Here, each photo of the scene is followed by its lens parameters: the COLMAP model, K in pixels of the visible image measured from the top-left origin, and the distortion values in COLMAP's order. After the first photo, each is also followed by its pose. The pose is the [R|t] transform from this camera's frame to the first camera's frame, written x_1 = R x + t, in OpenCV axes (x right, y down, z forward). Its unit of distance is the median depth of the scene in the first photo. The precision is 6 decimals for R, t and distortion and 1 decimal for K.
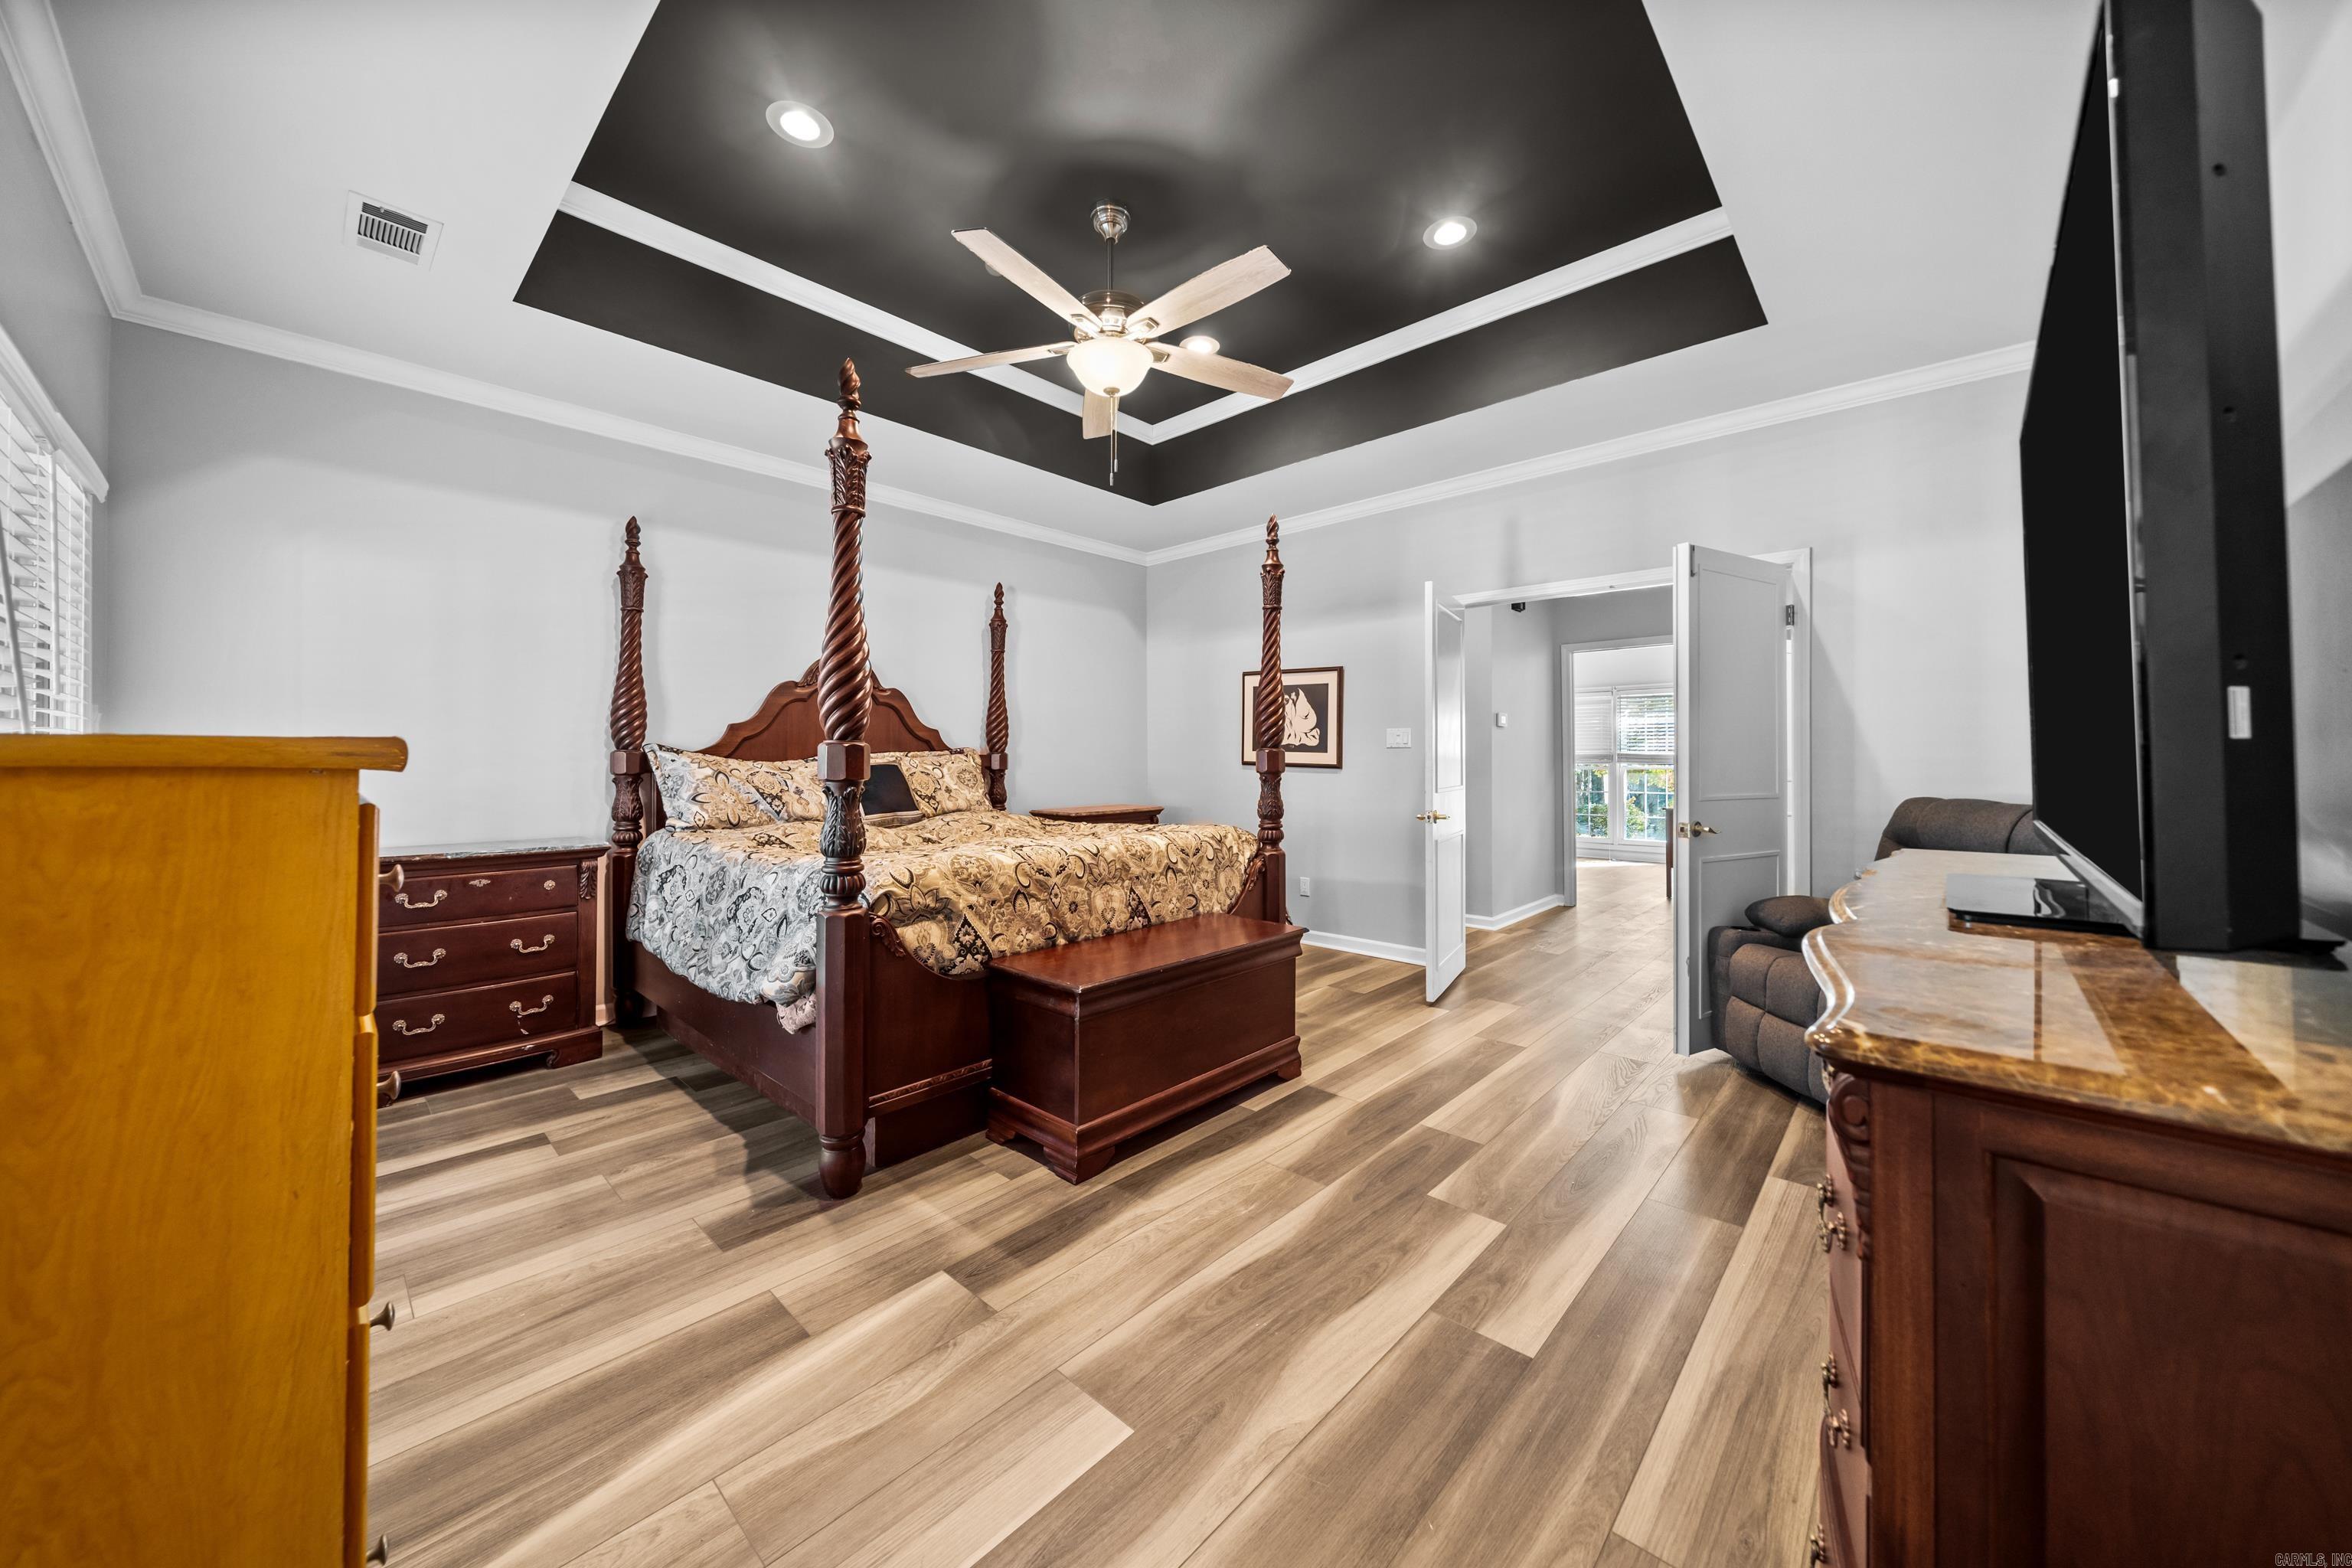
lens RADIAL K [[826.5, 0, 1182.9], [0, 826.5, 733.1], [0, 0, 1]] dist [-0.000477, -0.000034]
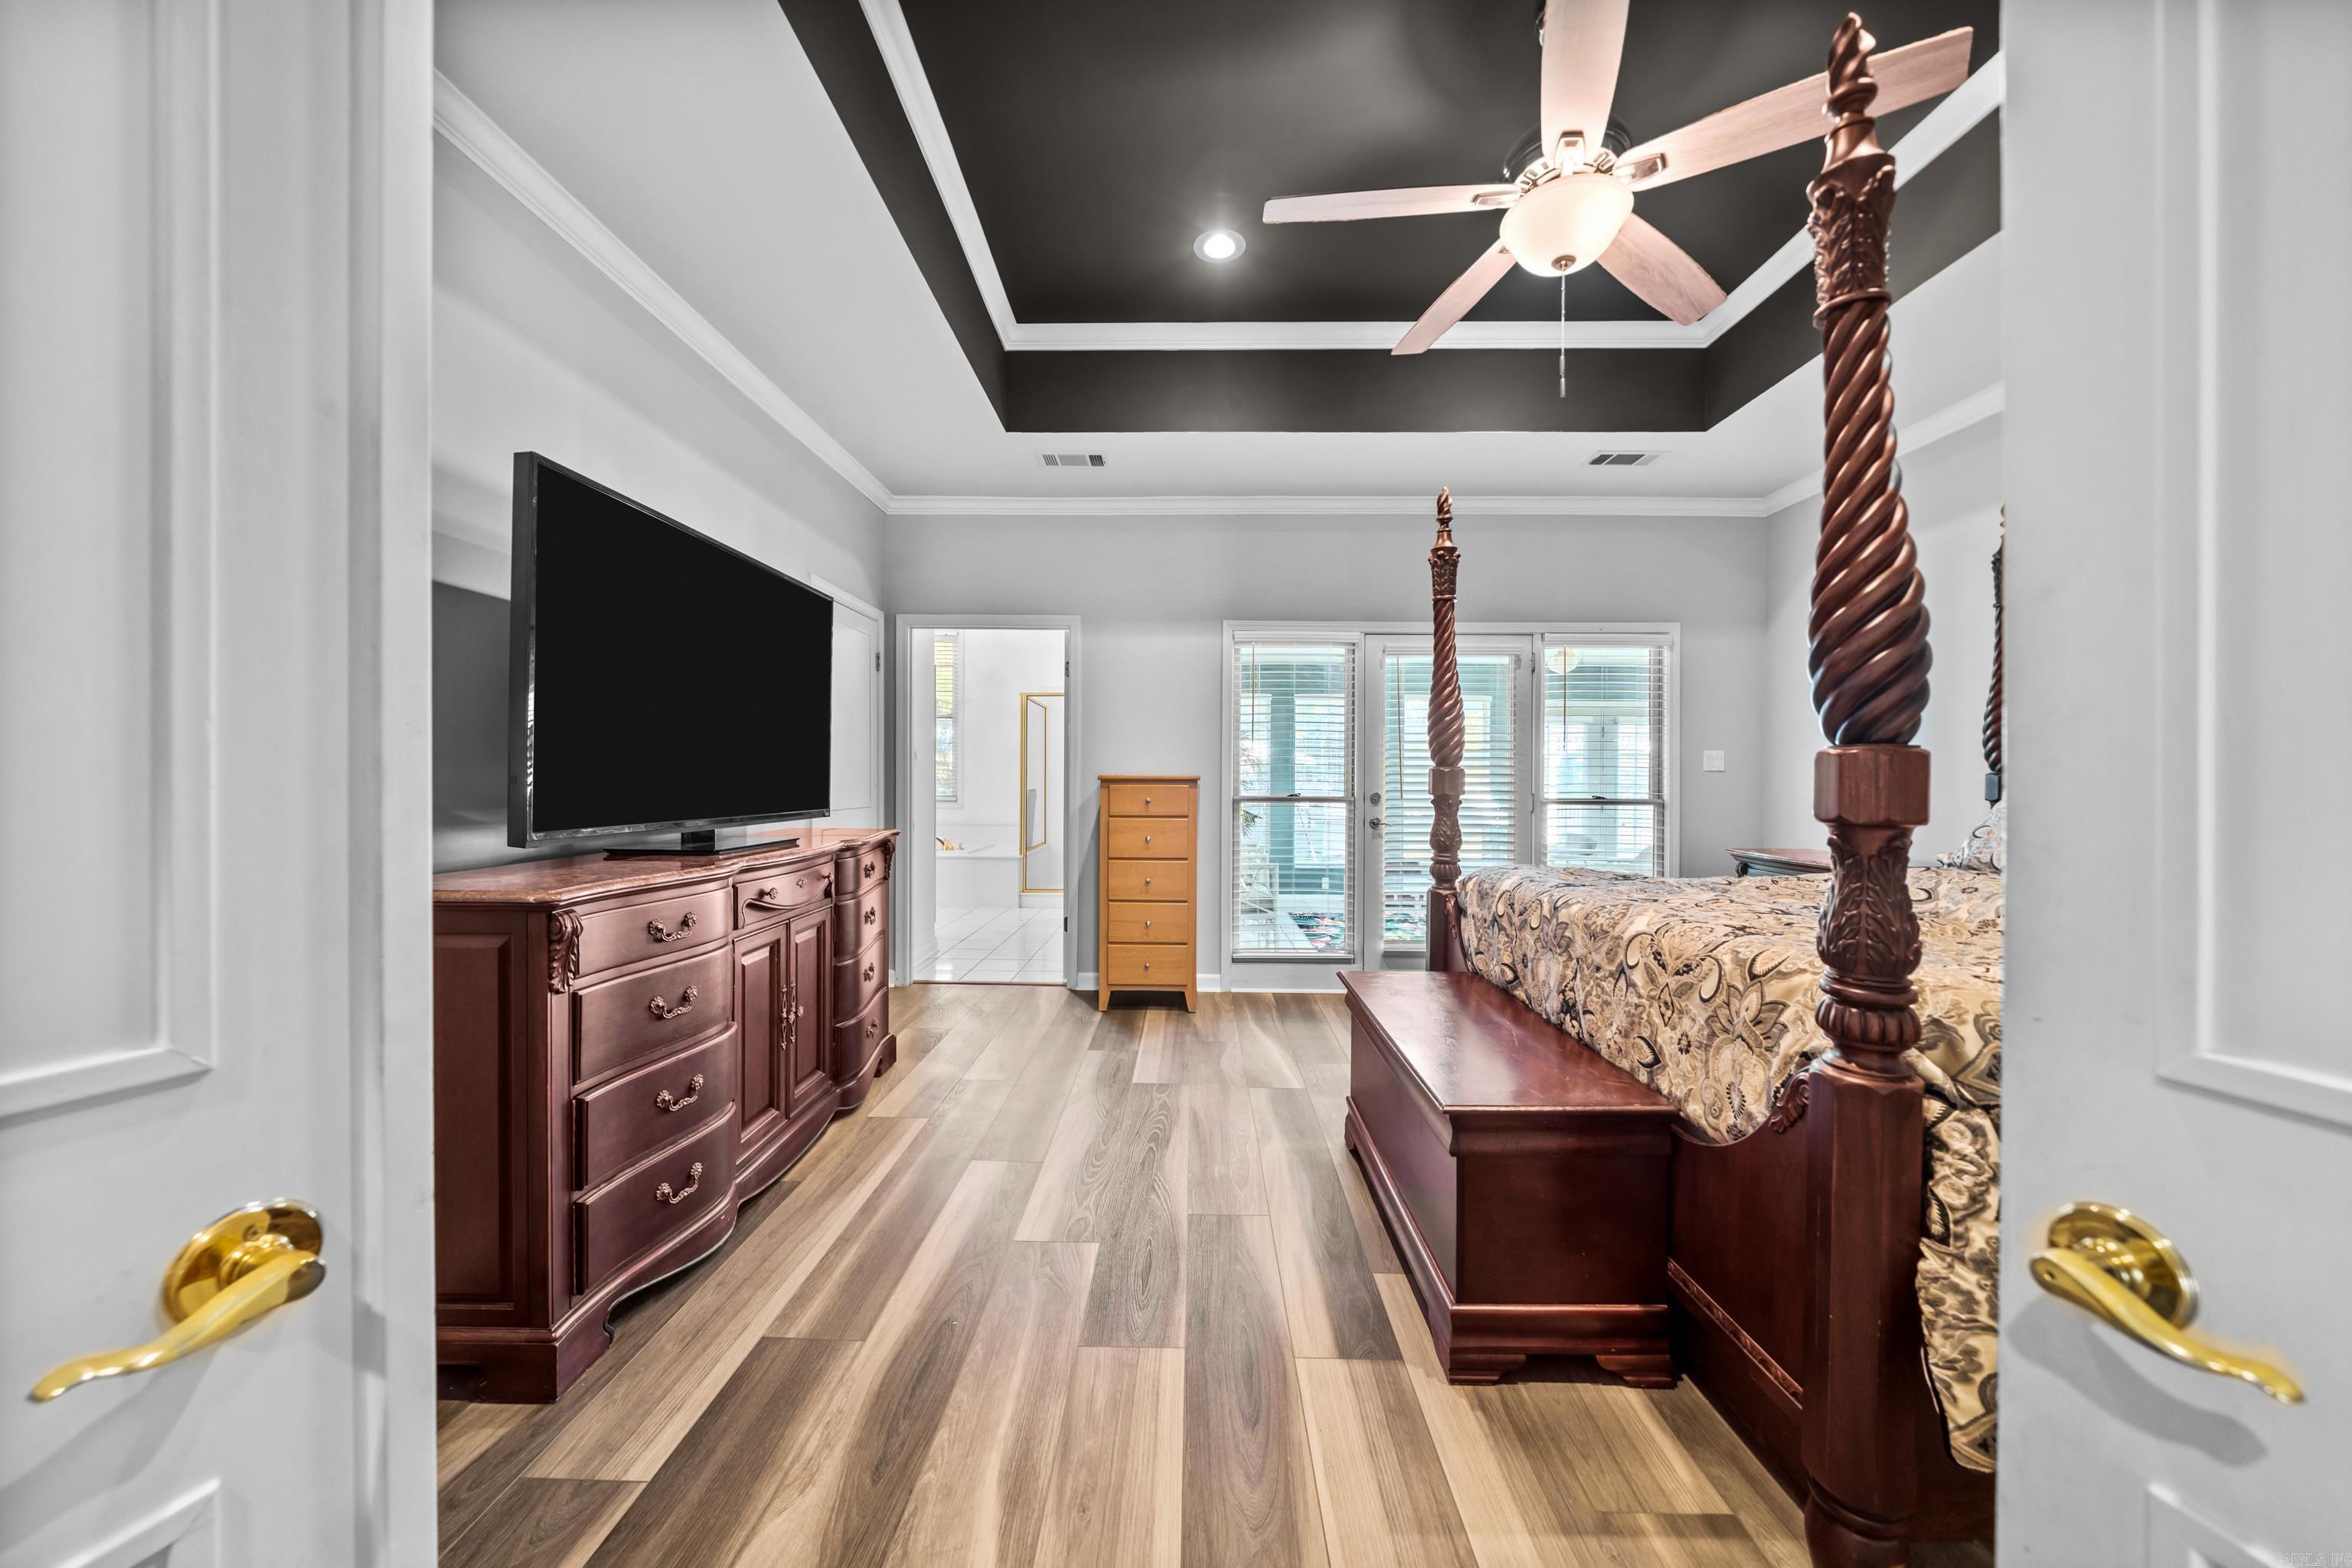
lens RADIAL K [[816.3, 0, 1178.7], [0, 816.3, 791.8], [0, 0, 1]] dist [-0.002347, -0.000159]
pose [[-0.746563, 0.004476, -0.665299, 0.714722], [0.017033, 0.999778, -0.012387, 0.051509], [0.665096, -0.020580, -0.746474, 1.495878]]
